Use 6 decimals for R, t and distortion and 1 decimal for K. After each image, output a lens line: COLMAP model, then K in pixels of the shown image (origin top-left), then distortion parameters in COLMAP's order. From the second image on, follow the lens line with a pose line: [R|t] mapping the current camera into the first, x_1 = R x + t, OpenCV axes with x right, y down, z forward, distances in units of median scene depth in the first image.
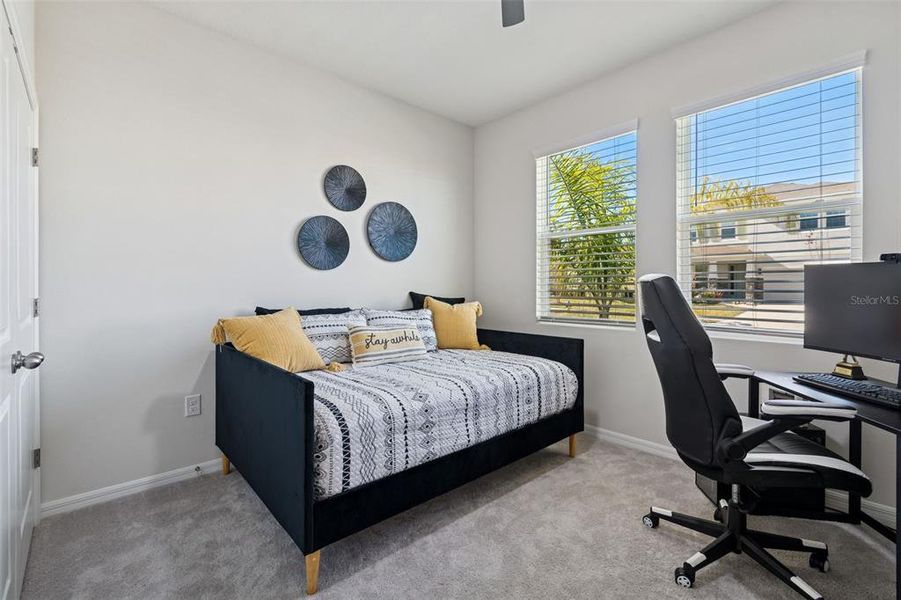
lens RADIAL K [[409.9, 0, 451.4], [0, 409.9, 291.2], [0, 0, 1]] dist [-0.000159, 0.000919]
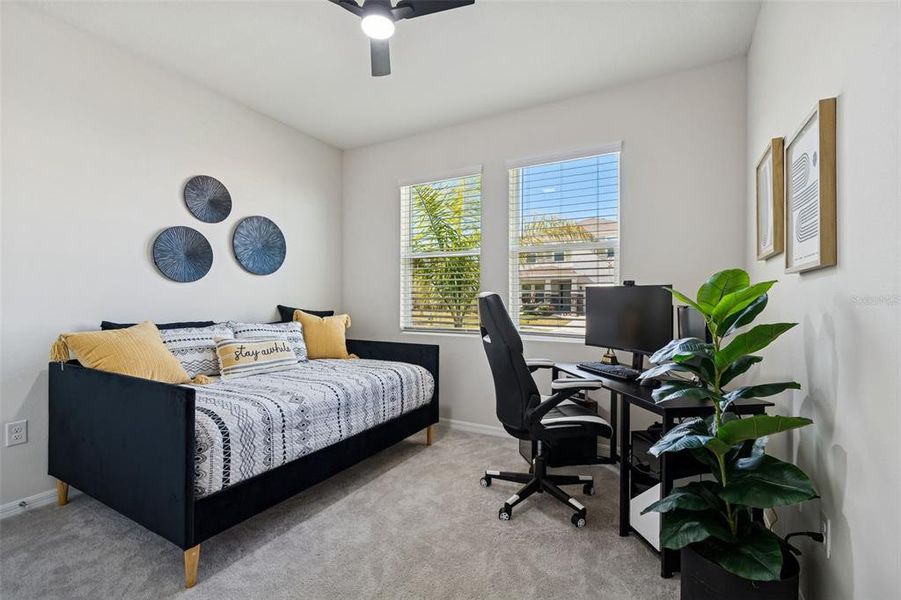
lens RADIAL K [[409.9, 0, 451.5], [0, 409.9, 299.4], [0, 0, 1]] dist [-0.000159, 0.000919]
pose [[0.947531, 0.005945, 0.319609, -0.031116], [-0.001785, 0.999910, -0.013308, -0.000132], [-0.319659, 0.012039, 0.947456, -0.179396]]
